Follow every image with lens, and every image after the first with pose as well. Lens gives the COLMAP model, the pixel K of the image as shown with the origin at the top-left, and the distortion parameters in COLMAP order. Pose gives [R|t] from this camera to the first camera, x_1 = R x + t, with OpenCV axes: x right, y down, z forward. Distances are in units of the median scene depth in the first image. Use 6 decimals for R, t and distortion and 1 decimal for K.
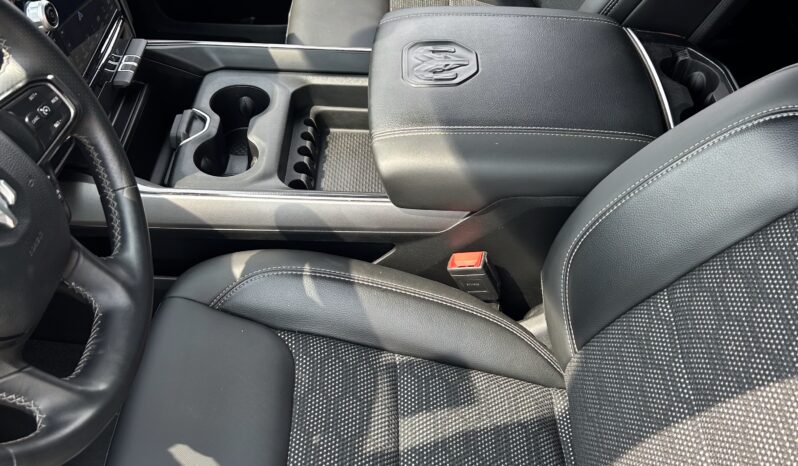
lens RADIAL K [[787.1, 0, 399.0], [0, 787.1, 233.0], [0, 0, 1]] dist [0.137941, -0.353800]
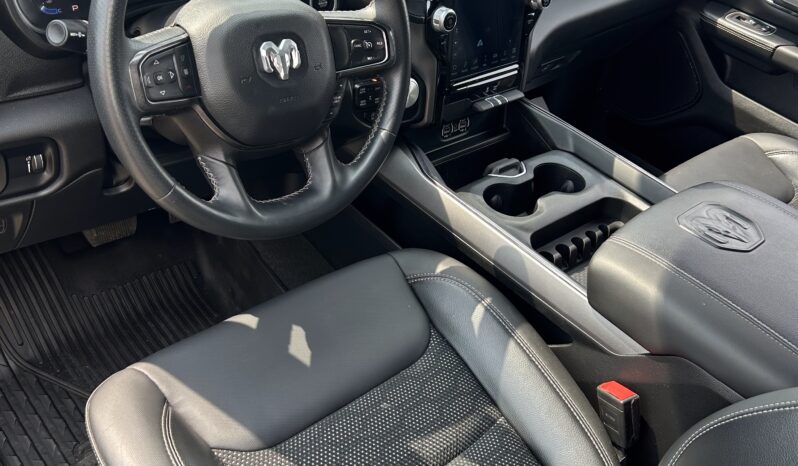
lens RADIAL K [[787.1, 0, 399.0], [0, 787.1, 233.0], [0, 0, 1]] dist [0.137941, -0.353800]
pose [[0.683769, 0.521148, -0.510749, 0.305843], [-0.612318, 0.790502, -0.013149, 0.058854], [0.396895, 0.321732, 0.859629, -0.032128]]
